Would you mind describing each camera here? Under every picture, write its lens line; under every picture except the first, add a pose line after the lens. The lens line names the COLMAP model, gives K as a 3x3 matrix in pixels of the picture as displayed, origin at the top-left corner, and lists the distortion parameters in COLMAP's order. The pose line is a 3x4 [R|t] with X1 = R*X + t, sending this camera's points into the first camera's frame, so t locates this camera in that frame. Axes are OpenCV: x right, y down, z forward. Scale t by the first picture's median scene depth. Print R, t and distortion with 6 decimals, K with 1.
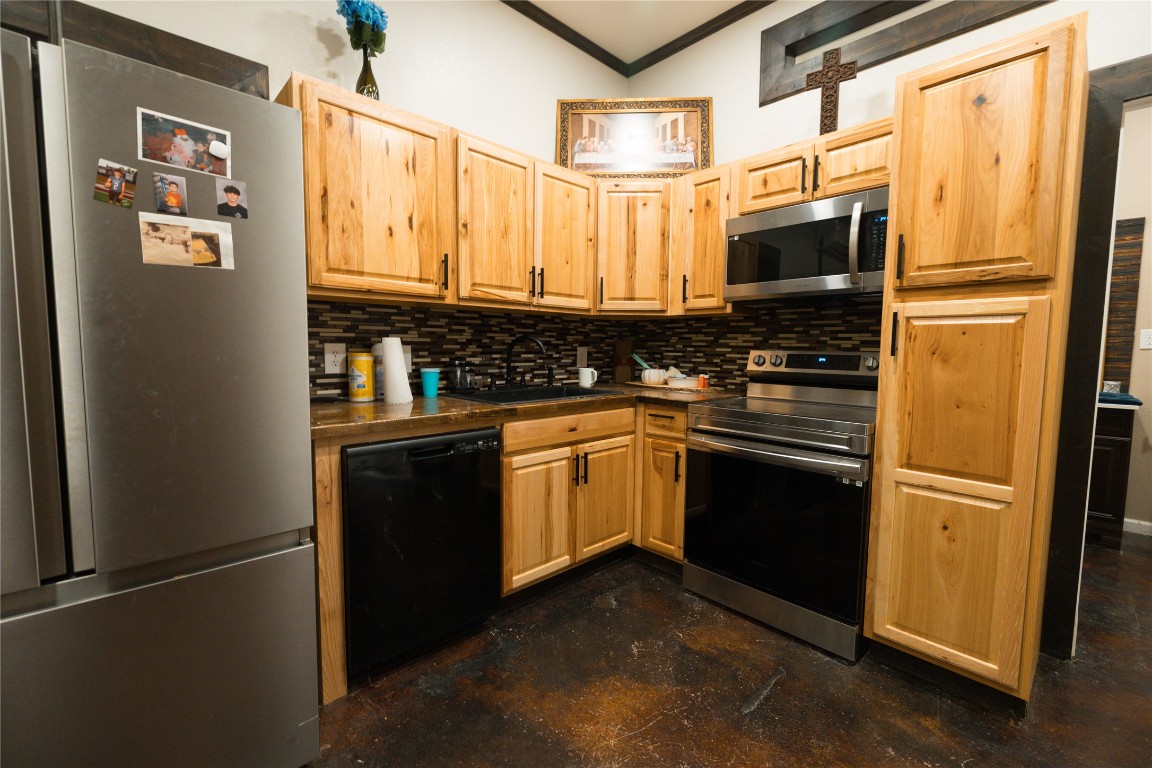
lens RADIAL K [[479.5, 0, 572.0], [0, 479.5, 383.4], [0, 0, 1]] dist [-0.001873, -0.000248]
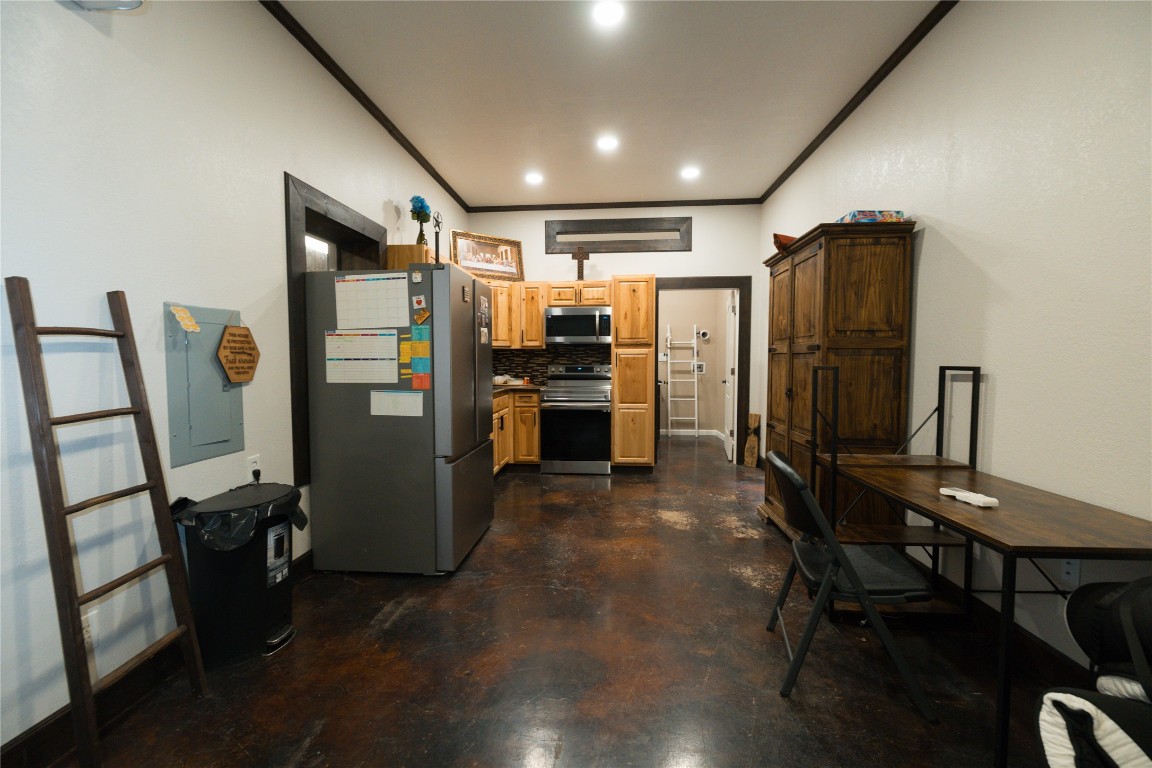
lens RADIAL K [[479.5, 0, 575.7], [0, 479.5, 385.7], [0, 0, 1]] dist [-0.001873, -0.000248]
pose [[0.740733, -0.049333, 0.669986, -1.045525], [0.062344, 0.998044, 0.004561, 0.022356], [-0.668901, 0.038392, 0.742360, -0.722727]]
